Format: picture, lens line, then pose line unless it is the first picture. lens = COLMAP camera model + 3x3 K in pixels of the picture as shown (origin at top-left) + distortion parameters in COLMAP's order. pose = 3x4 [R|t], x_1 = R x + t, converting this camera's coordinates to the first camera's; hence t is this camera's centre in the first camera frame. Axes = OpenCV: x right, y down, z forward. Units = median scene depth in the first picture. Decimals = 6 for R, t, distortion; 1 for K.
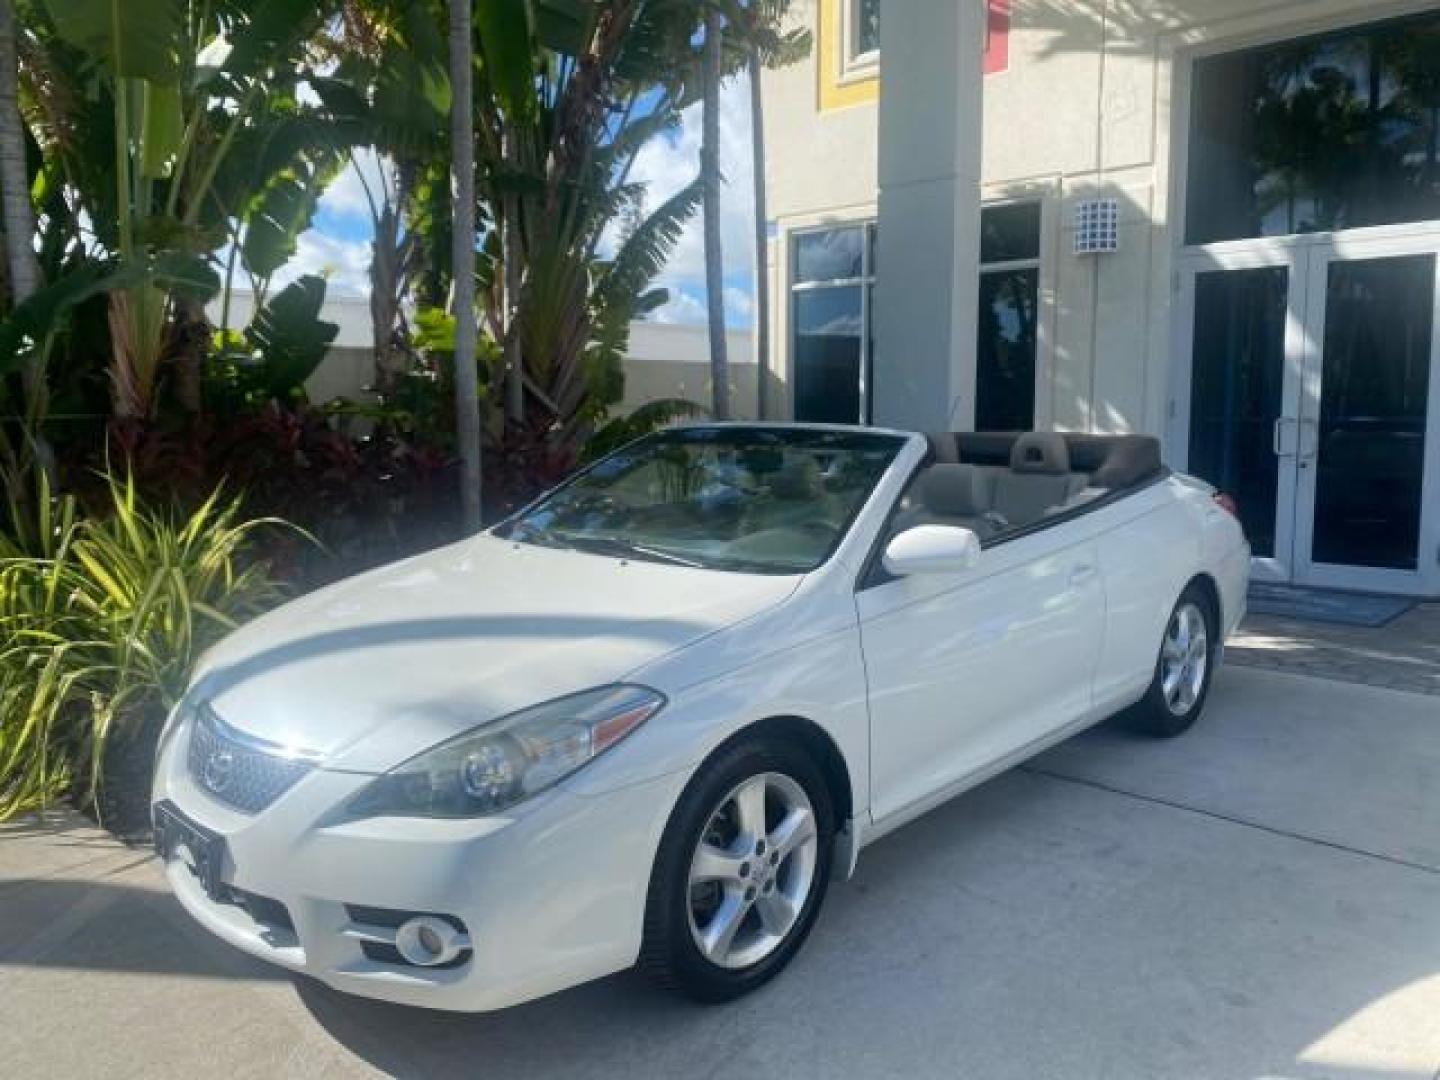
lens RADIAL K [[1112.1, 0, 717.5], [0, 1112.1, 533.9], [0, 0, 1]] dist [0.034352, -0.037978]
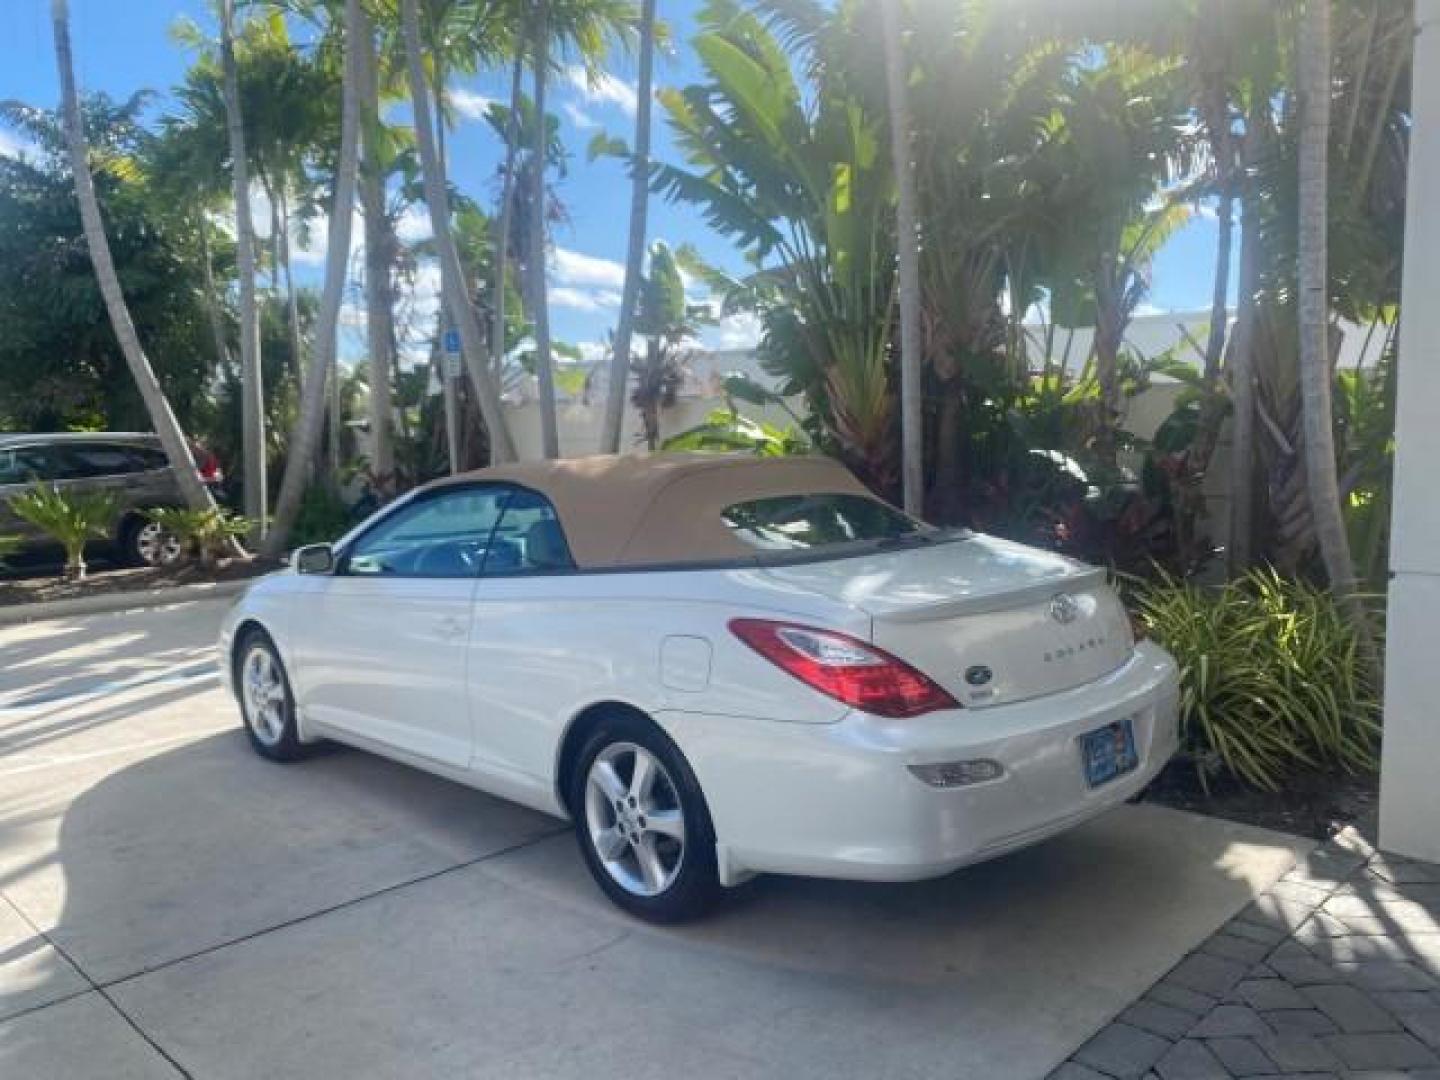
lens RADIAL K [[1112.1, 0, 717.2], [0, 1112.1, 537.9], [0, 0, 1]] dist [0.034352, -0.037978]
pose [[-0.030696, 0.101311, -0.994381, 0.944430], [-0.104092, 0.989116, 0.103988, -0.128857], [0.994094, 0.106699, -0.019816, 0.876863]]
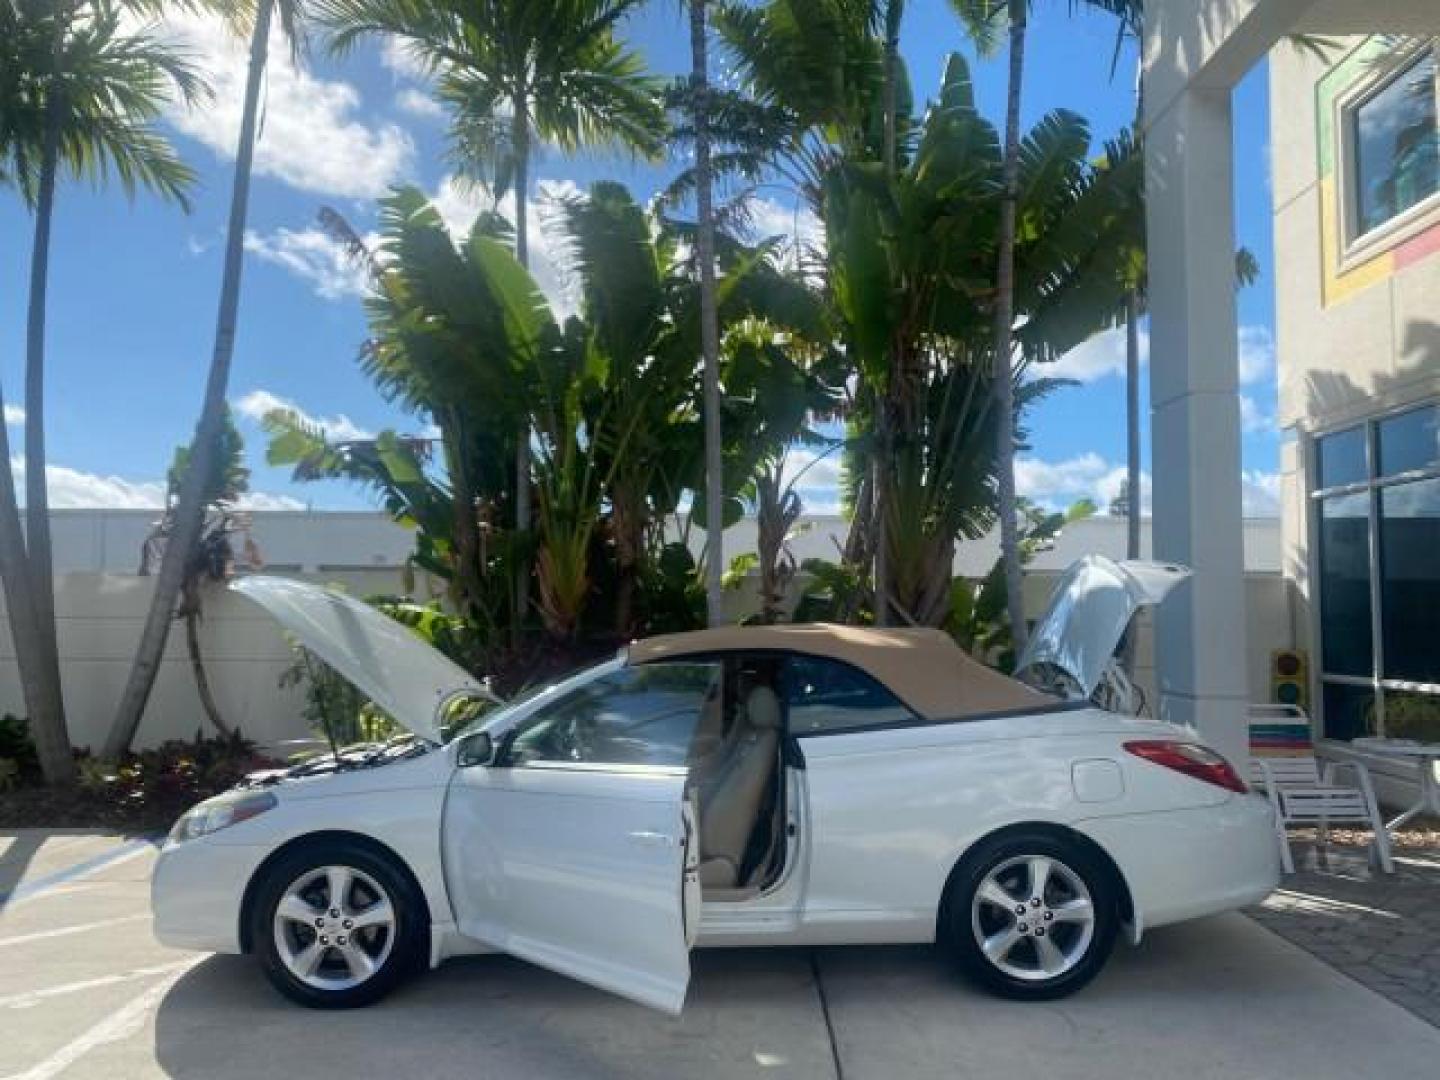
lens RADIAL K [[1112.1, 0, 718.0], [0, 1112.1, 531.5], [0, 0, 1]] dist [0.034352, -0.037978]
pose [[0.680181, -0.044266, -0.731706, 0.778019], [-0.090391, 0.985493, -0.143645, -0.038127], [0.727450, 0.163844, 0.666312, 0.115131]]
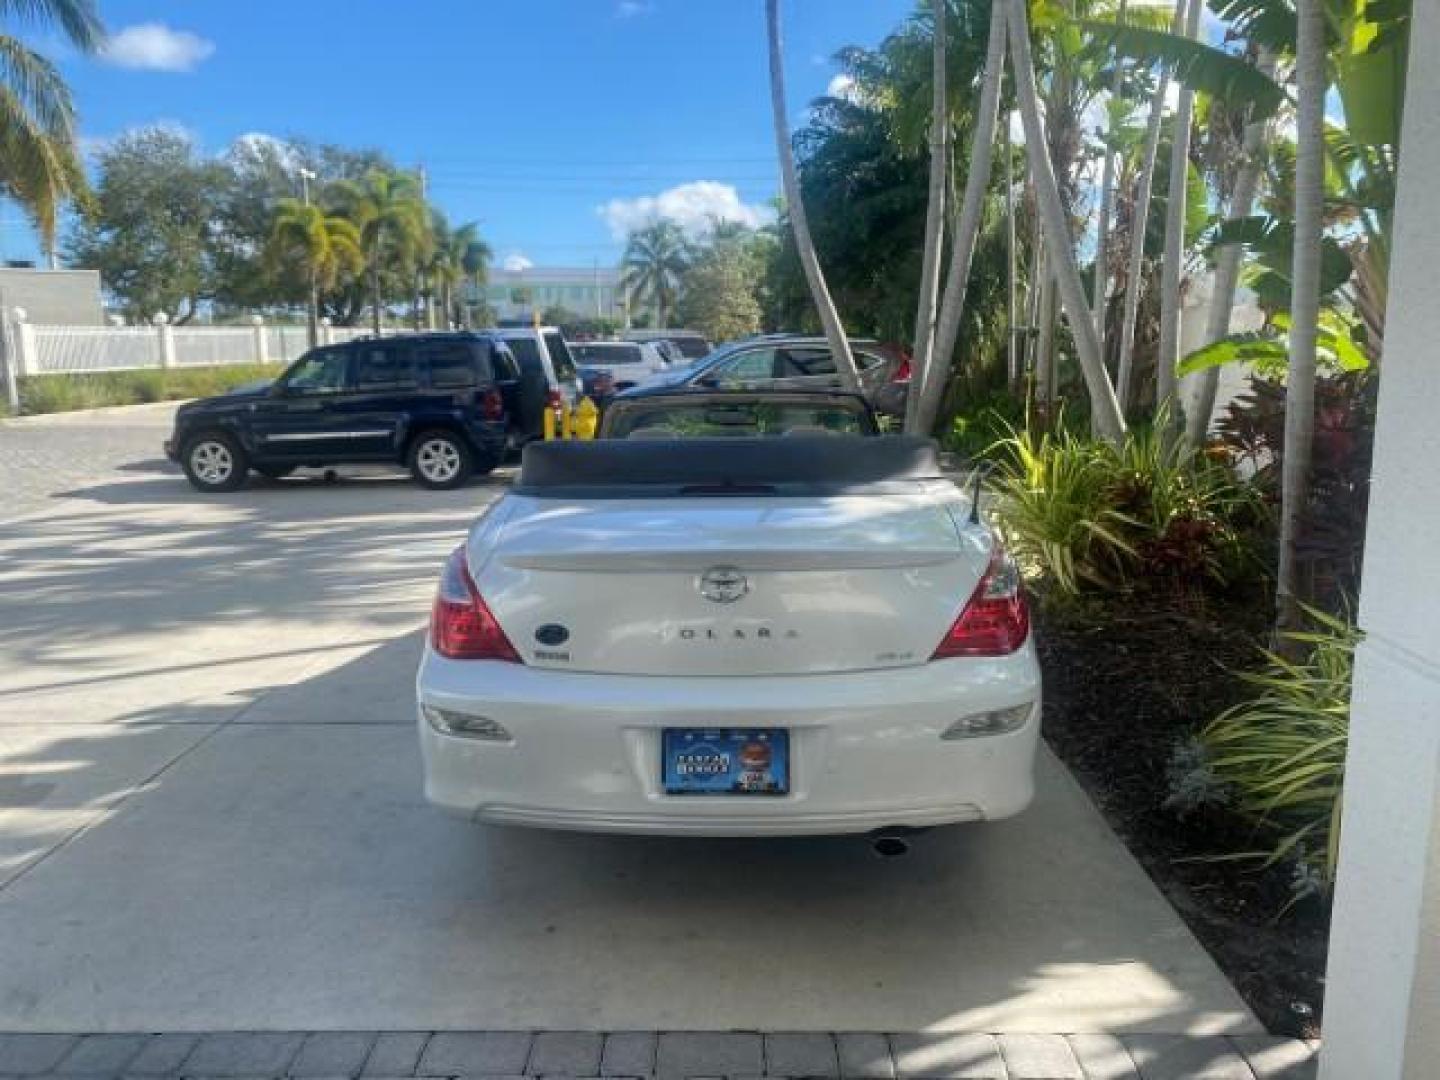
lens RADIAL K [[1112.1, 0, 715.5], [0, 1112.1, 524.7], [0, 0, 1]] dist [0.034352, -0.037978]
pose [[-0.746270, 0.120454, -0.654654, 0.675790], [-0.067483, 0.964733, 0.254433, -0.199815], [0.662214, 0.234054, -0.711823, 1.394534]]
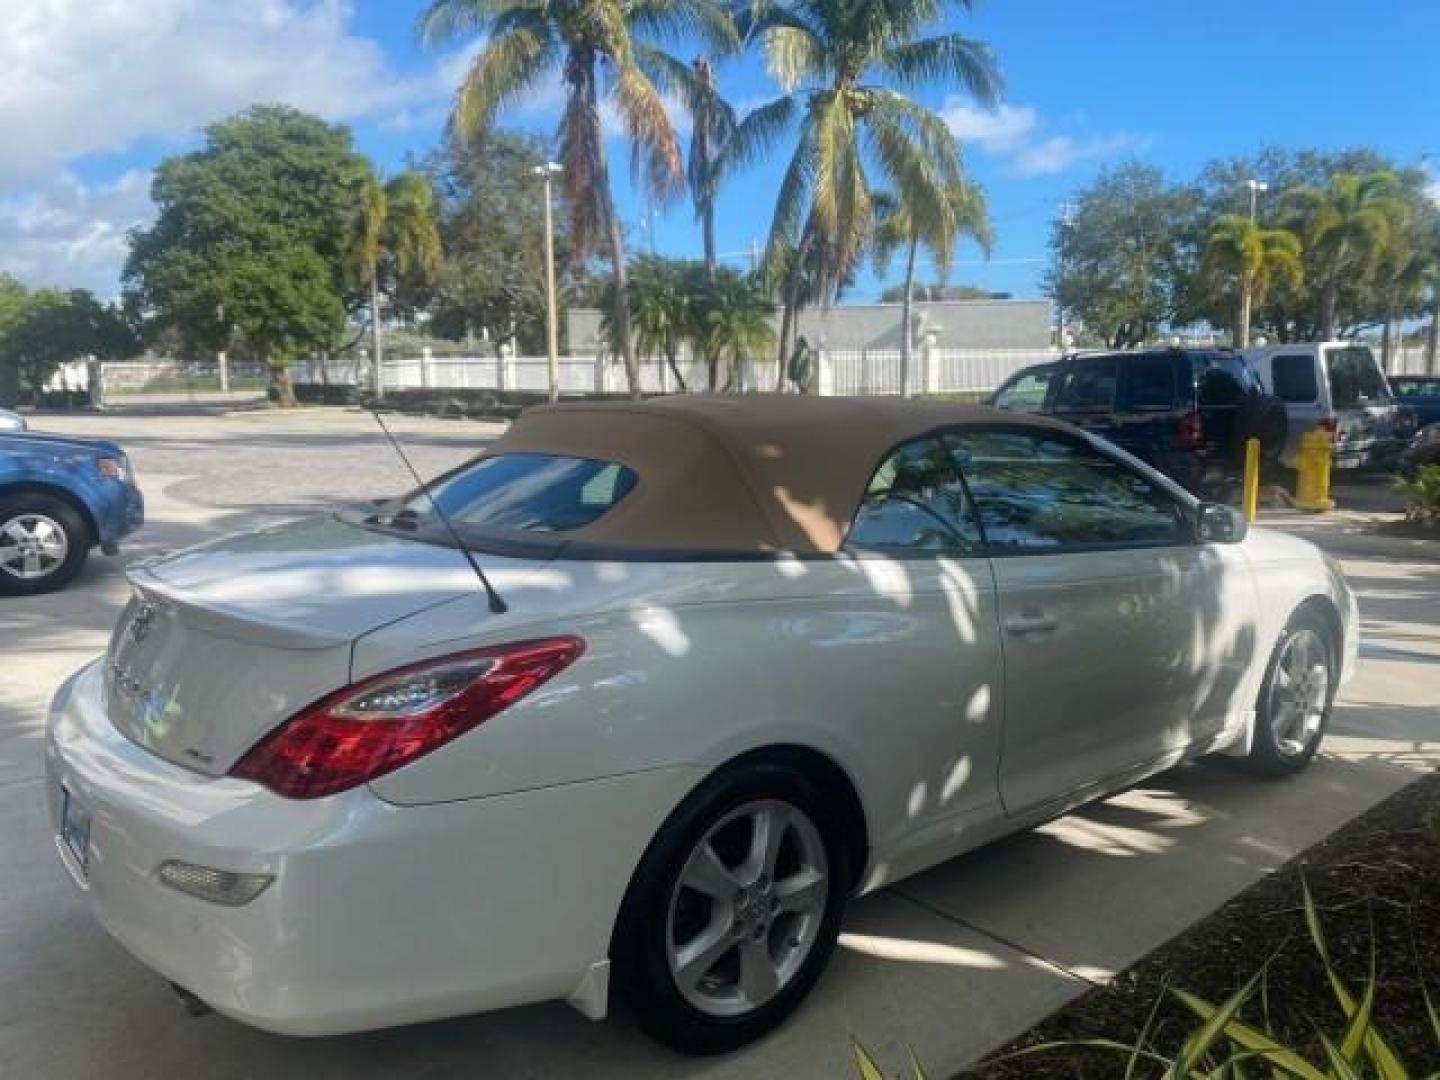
lens RADIAL K [[1112.1, 0, 712.2], [0, 1112.1, 531.2], [0, 0, 1]] dist [0.034352, -0.037978]
pose [[-0.994622, -0.000631, 0.103574, 0.300878], [0.026493, 0.965166, 0.260293, -0.202997], [-0.100130, 0.261637, -0.959958, 1.469083]]
